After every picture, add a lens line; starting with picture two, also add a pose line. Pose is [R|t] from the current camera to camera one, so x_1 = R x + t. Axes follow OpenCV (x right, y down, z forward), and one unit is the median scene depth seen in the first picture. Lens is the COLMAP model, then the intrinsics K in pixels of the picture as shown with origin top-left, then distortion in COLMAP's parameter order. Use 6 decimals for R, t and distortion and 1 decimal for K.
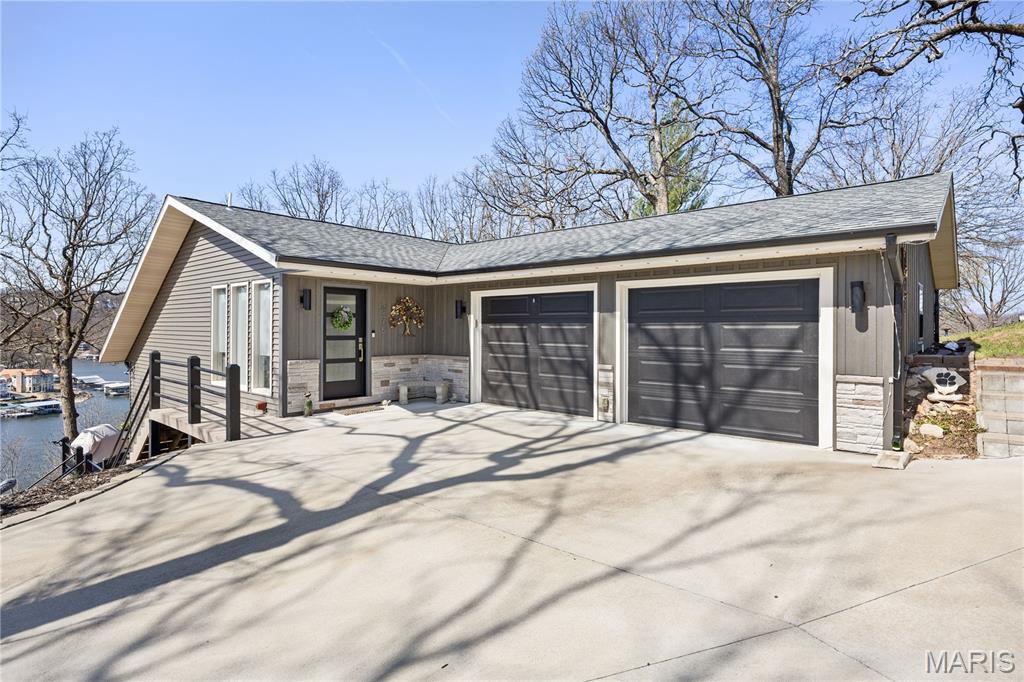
lens RADIAL K [[529.2, 0, 511.9], [0, 529.2, 334.1], [0, 0, 1]] dist [0.000188, 0.001348]
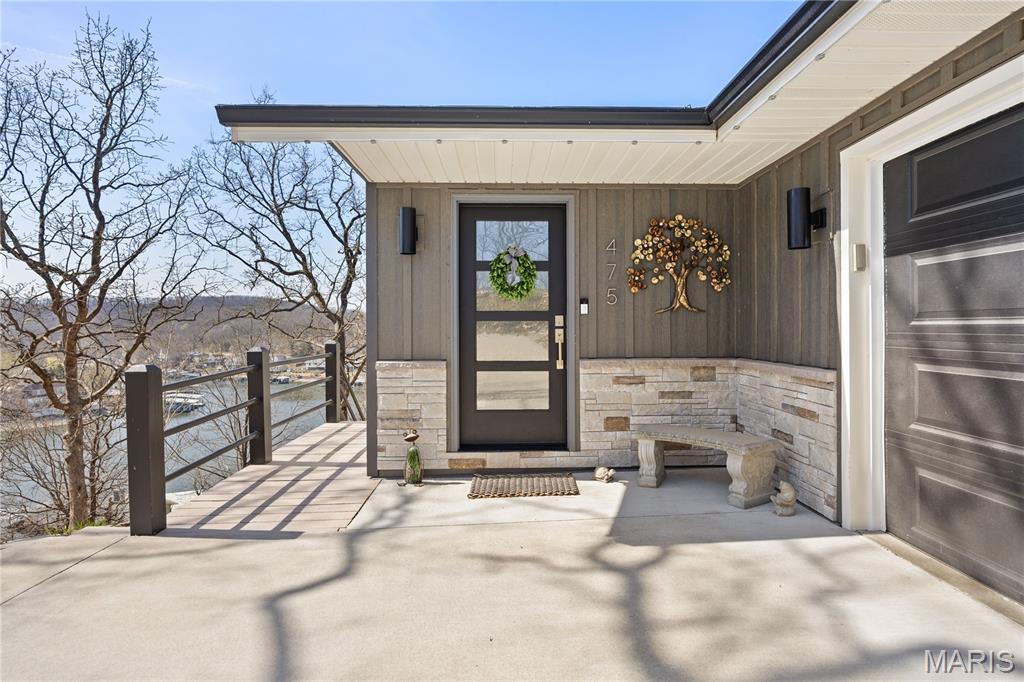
lens RADIAL K [[529.2, 0, 526.9], [0, 529.2, 328.1], [0, 0, 1]] dist [0.000188, 0.001348]
pose [[0.683786, -0.008028, -0.729638, 0.018675], [-0.000291, 0.999936, -0.011275, 0.022276], [0.729682, 0.007923, 0.683740, 0.677915]]
